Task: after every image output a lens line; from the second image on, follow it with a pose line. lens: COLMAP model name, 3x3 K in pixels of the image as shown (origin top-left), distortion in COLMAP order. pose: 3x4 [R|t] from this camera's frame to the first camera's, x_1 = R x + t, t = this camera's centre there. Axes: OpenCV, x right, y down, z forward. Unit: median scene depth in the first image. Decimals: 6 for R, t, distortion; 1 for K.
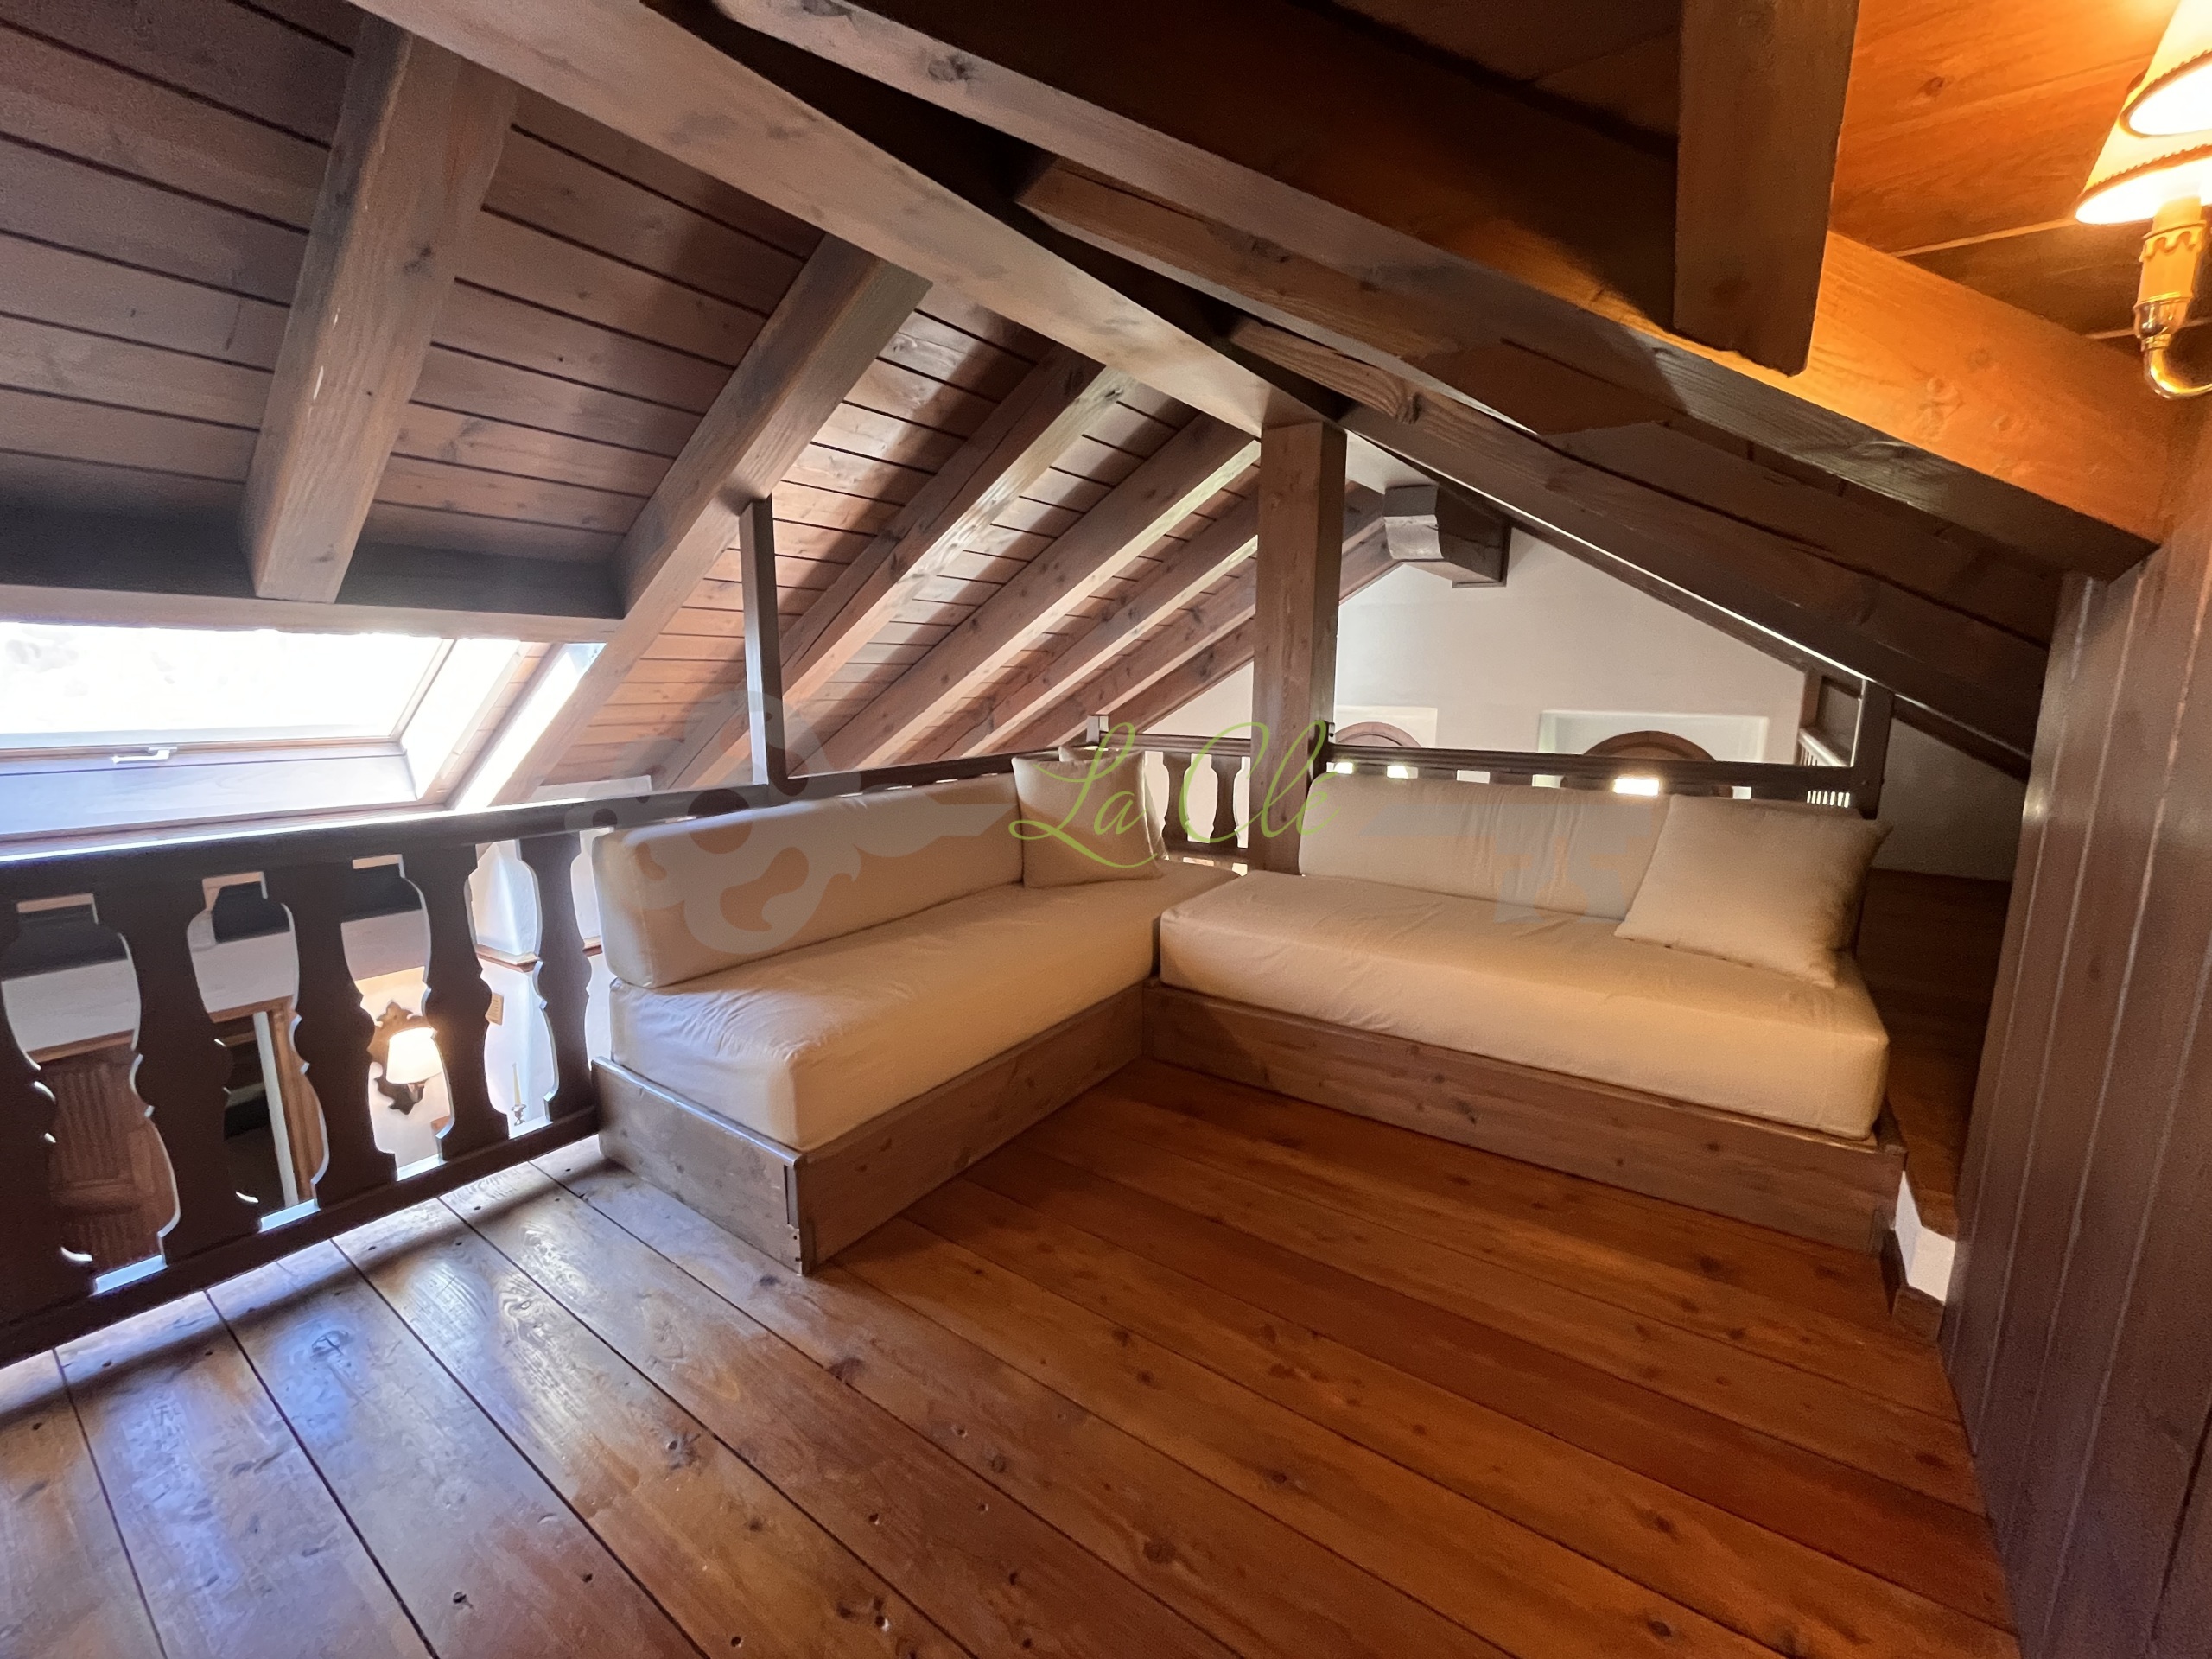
lens RADIAL K [[894.3, 0, 1098.1], [0, 894.3, 824.9], [0, 0, 1]] dist [-0.000419, -0.000255]
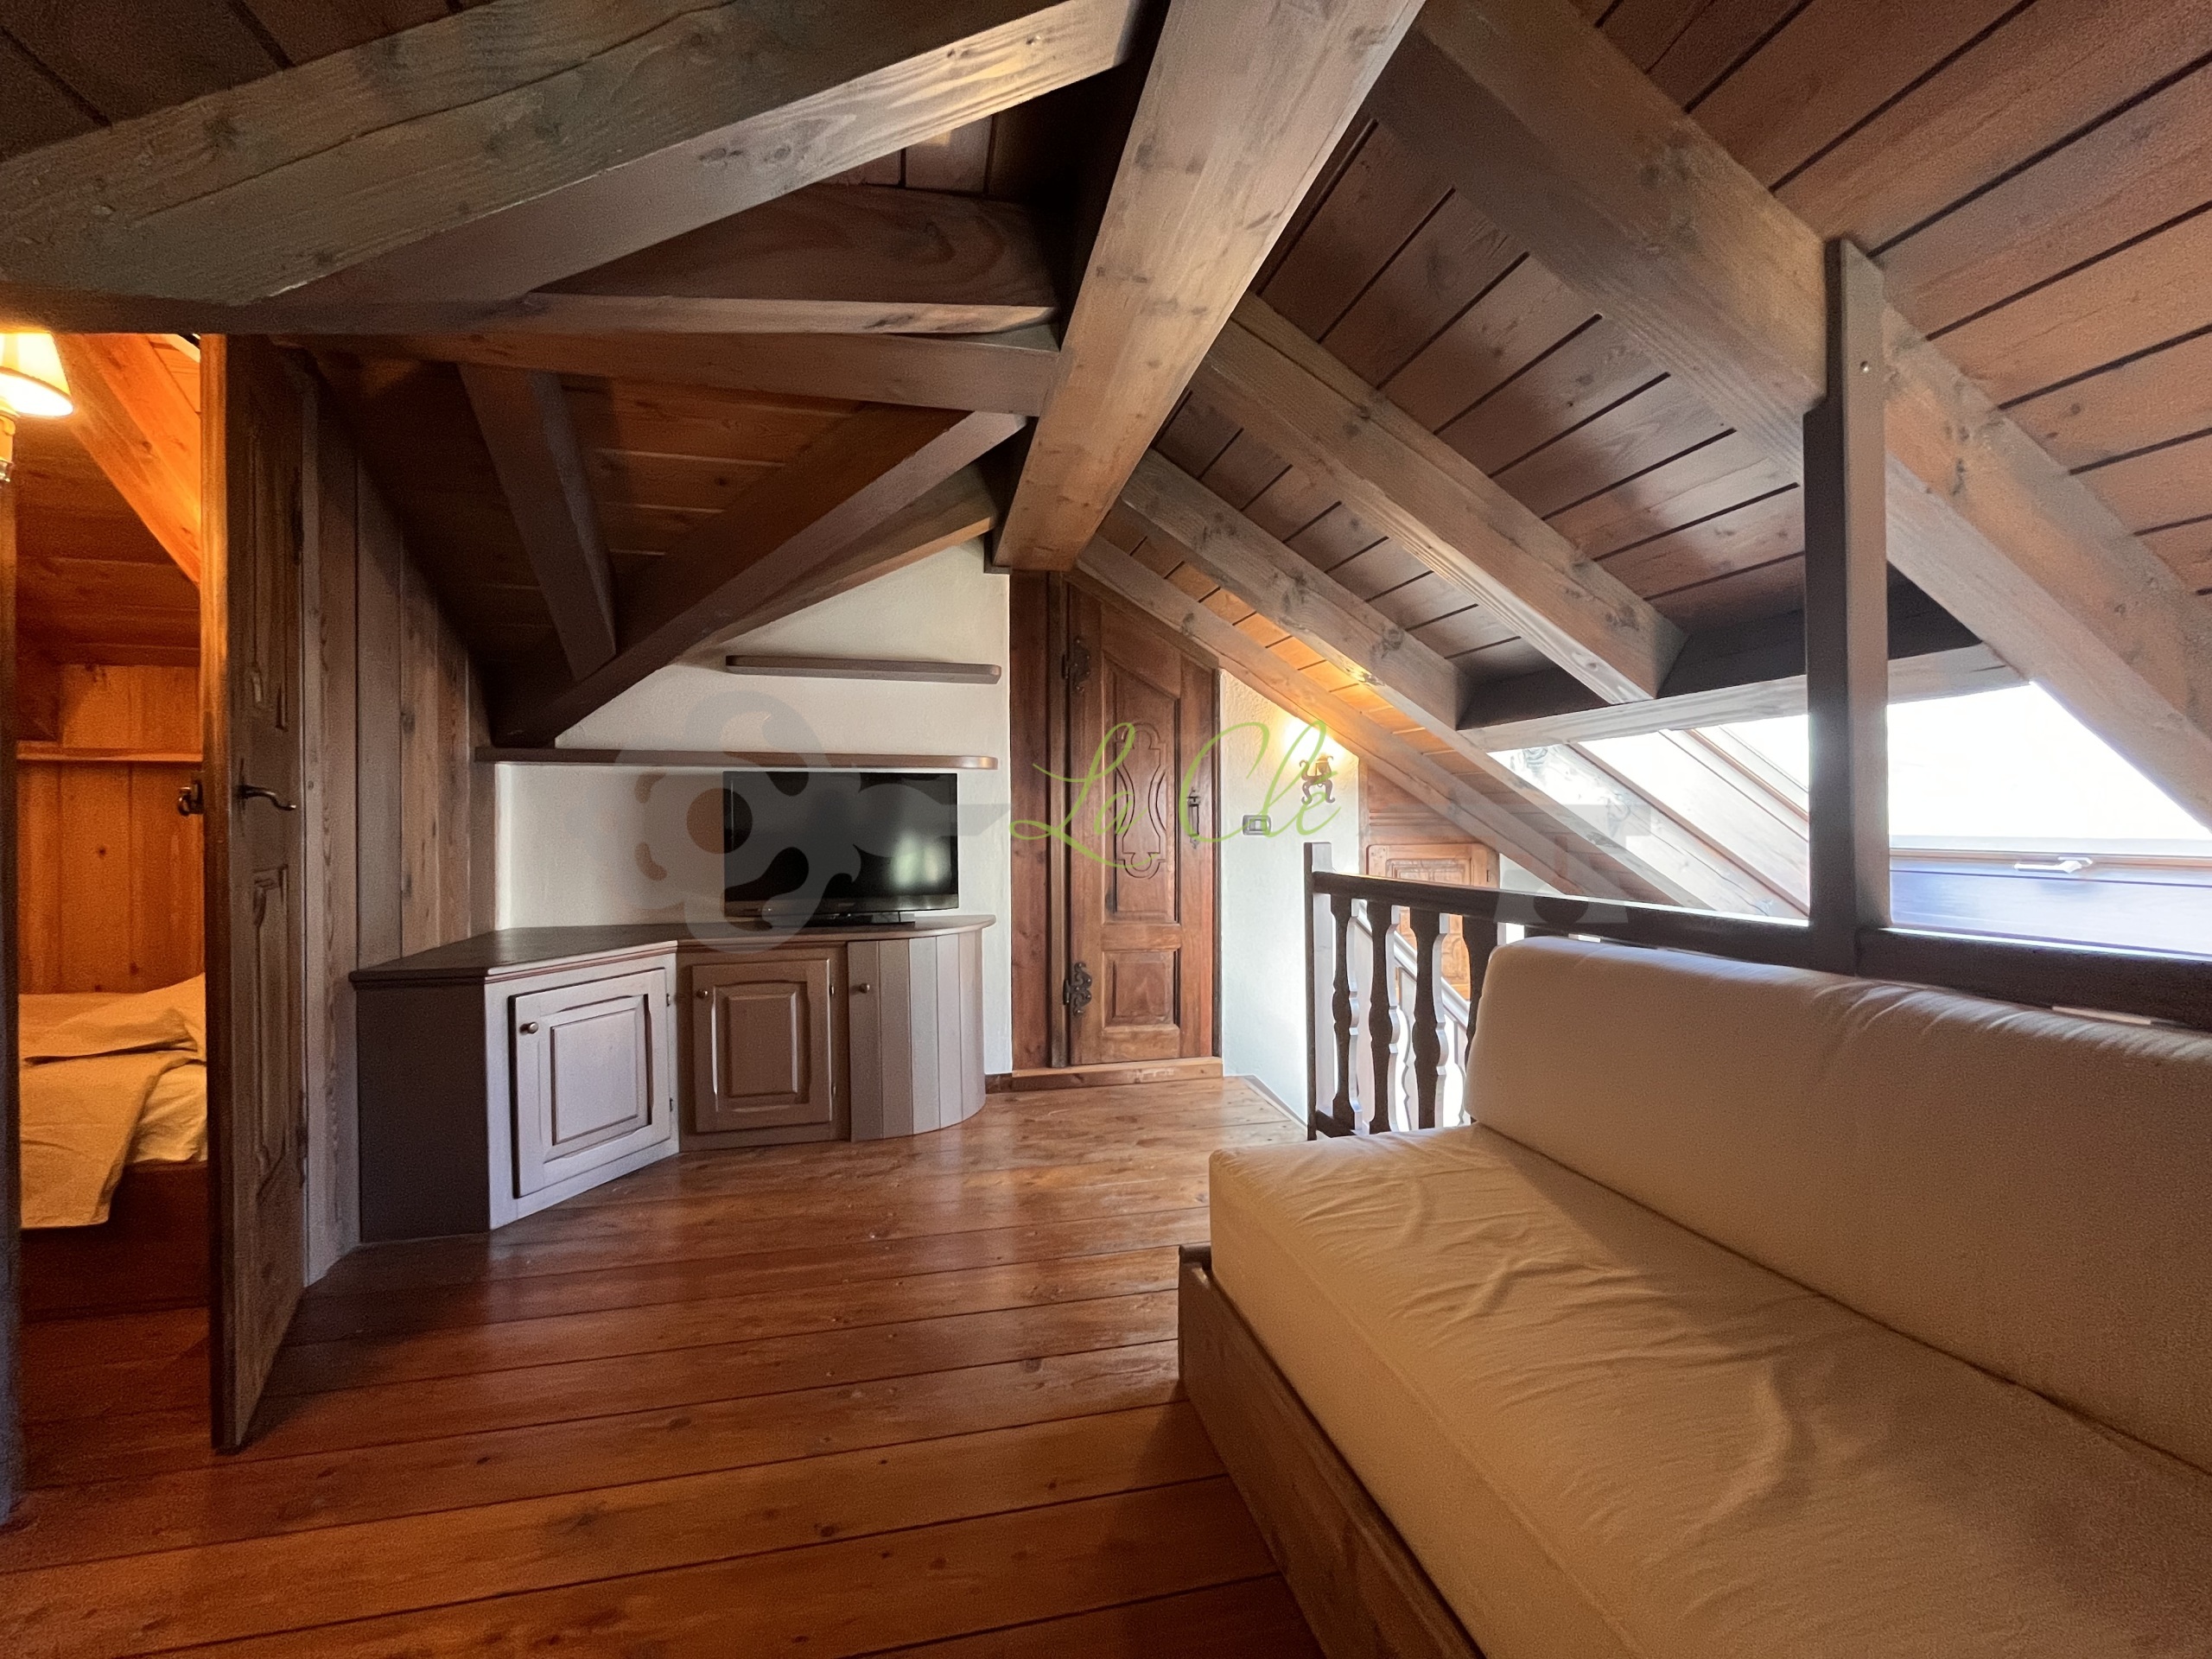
lens RADIAL K [[894.3, 0, 1093.5], [0, 894.3, 829.6], [0, 0, 1]] dist [-0.000419, -0.000255]
pose [[-0.673906, -0.002698, -0.738812, 0.332864], [-0.125858, 0.985796, 0.111201, -0.120132], [0.728018, 0.167925, -0.664674, 1.161822]]
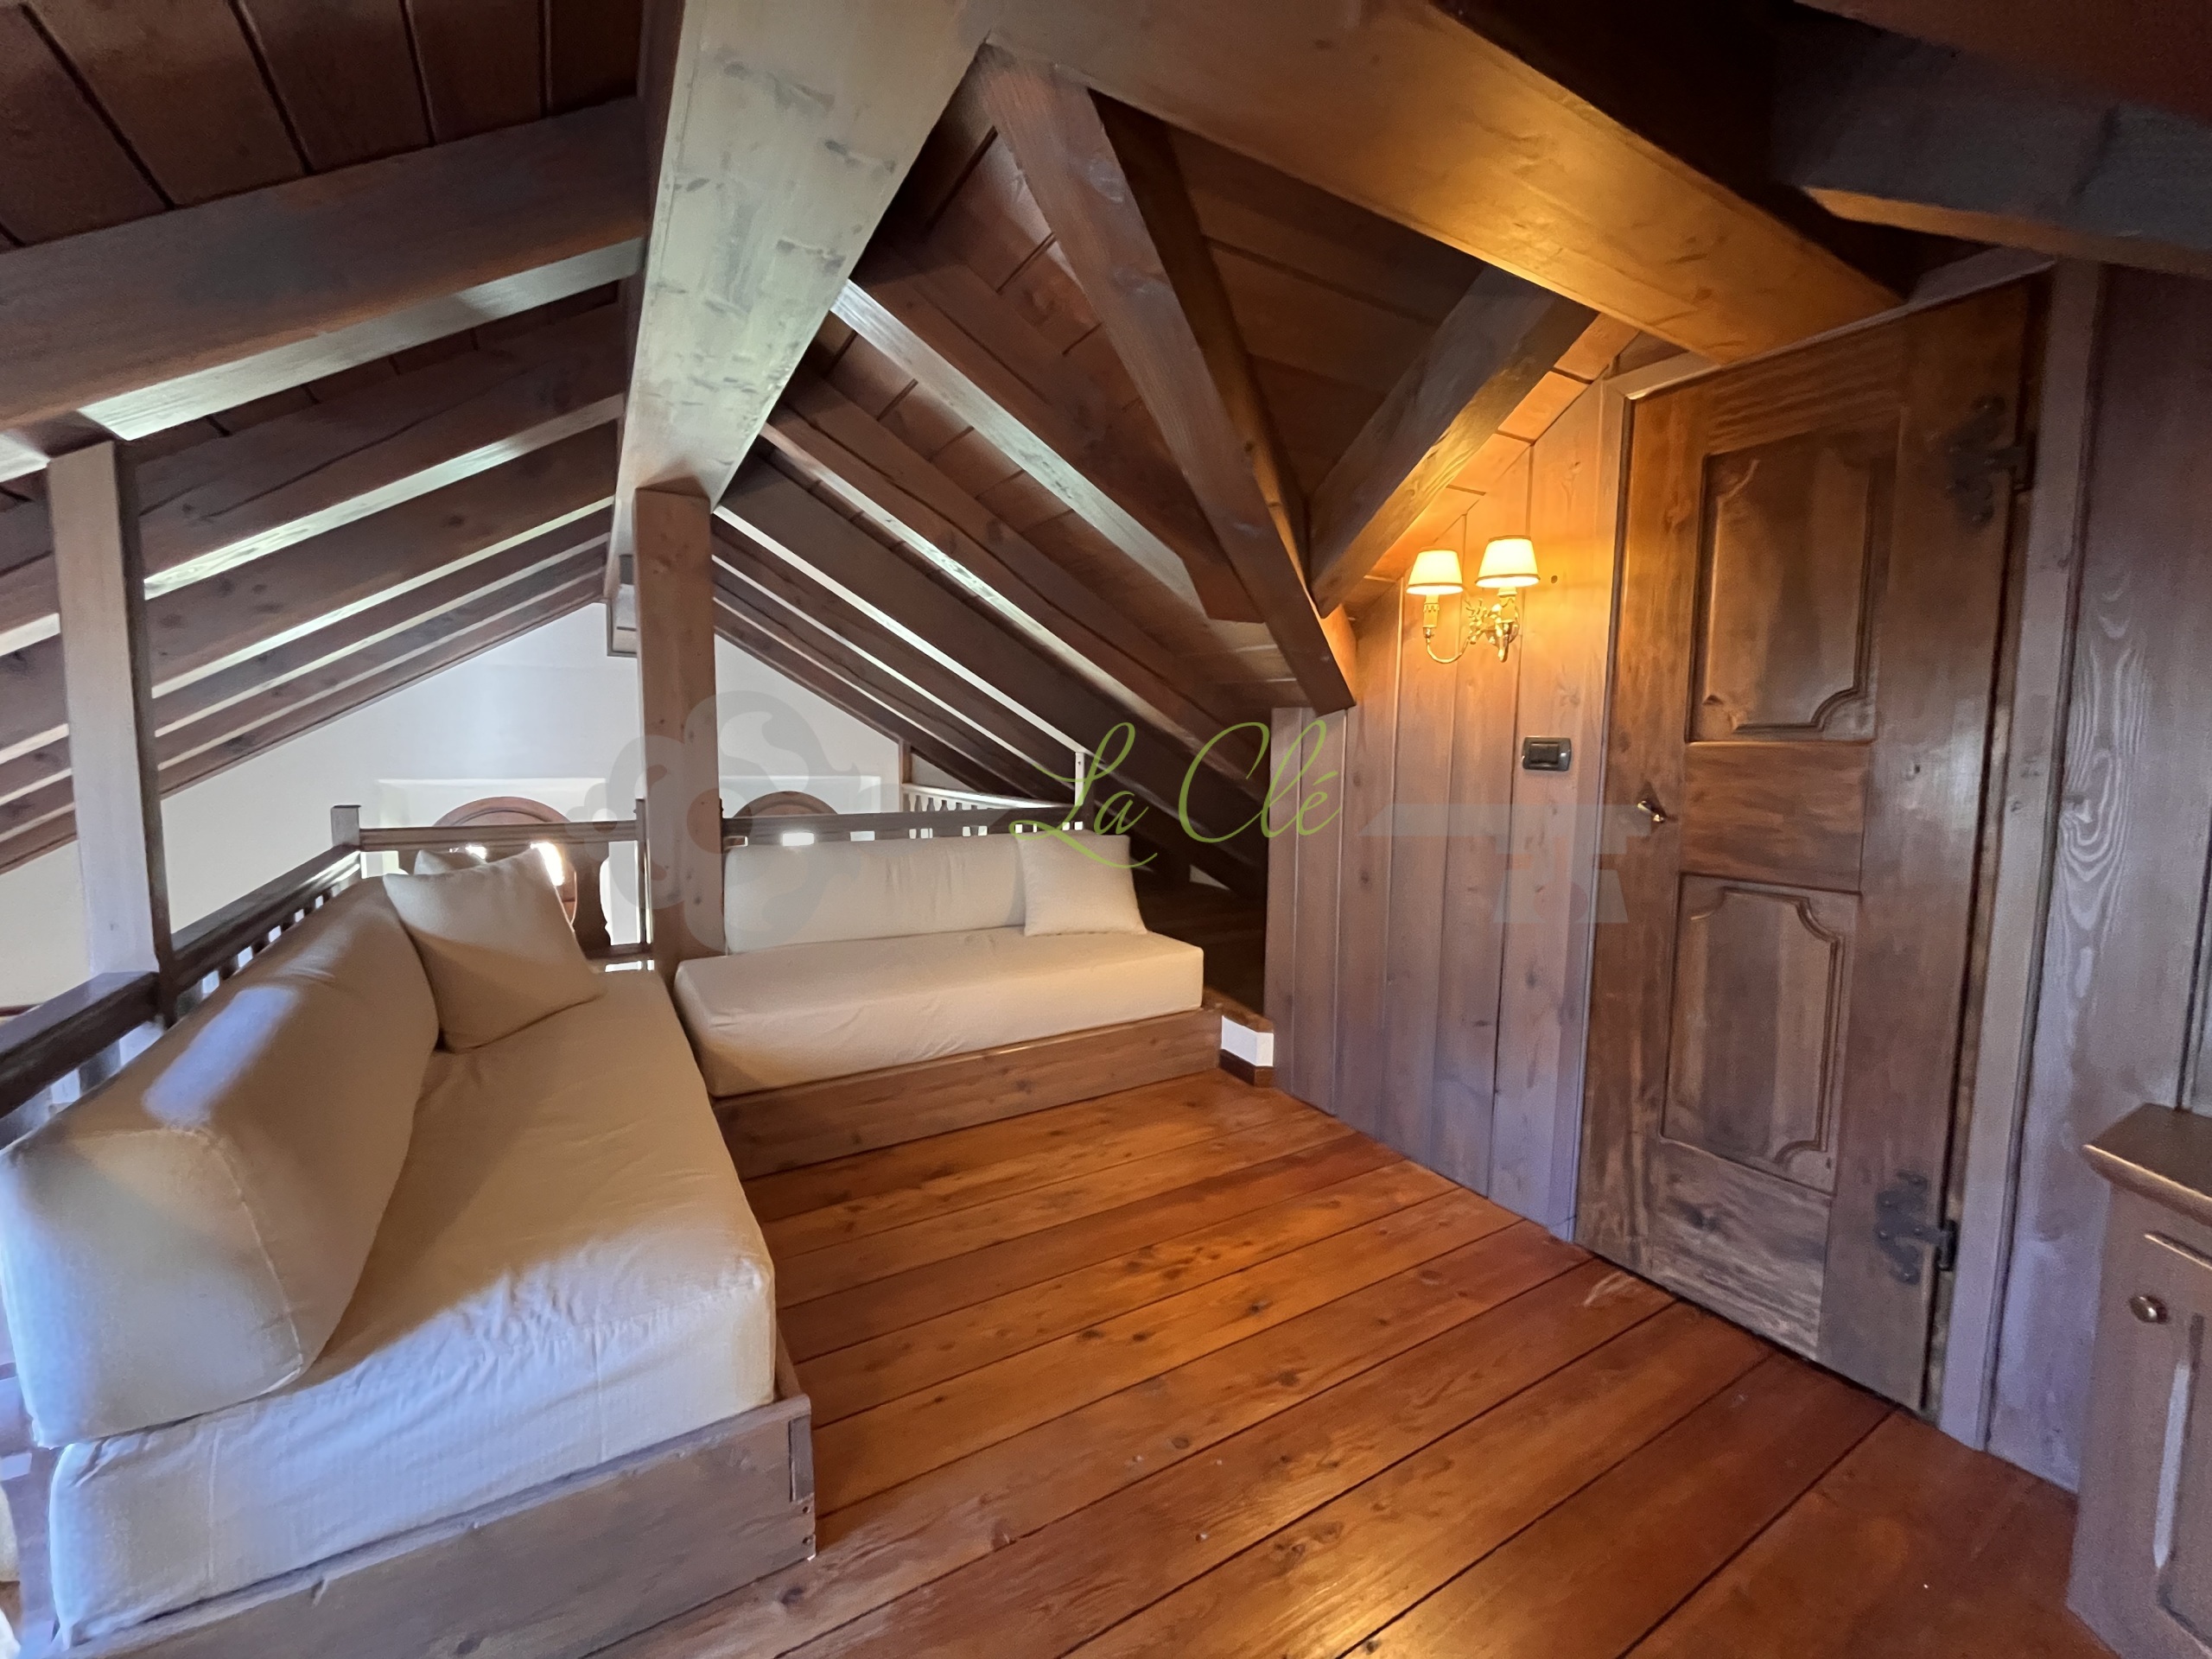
lens RADIAL K [[894.3, 0, 1106.0], [0, 894.3, 827.4], [0, 0, 1]] dist [-0.000419, -0.000255]
pose [[0.407205, -0.082766, 0.909579, -0.689505], [0.145043, 0.989108, 0.025069, -0.067350], [-0.901746, 0.121720, 0.414775, 0.313242]]
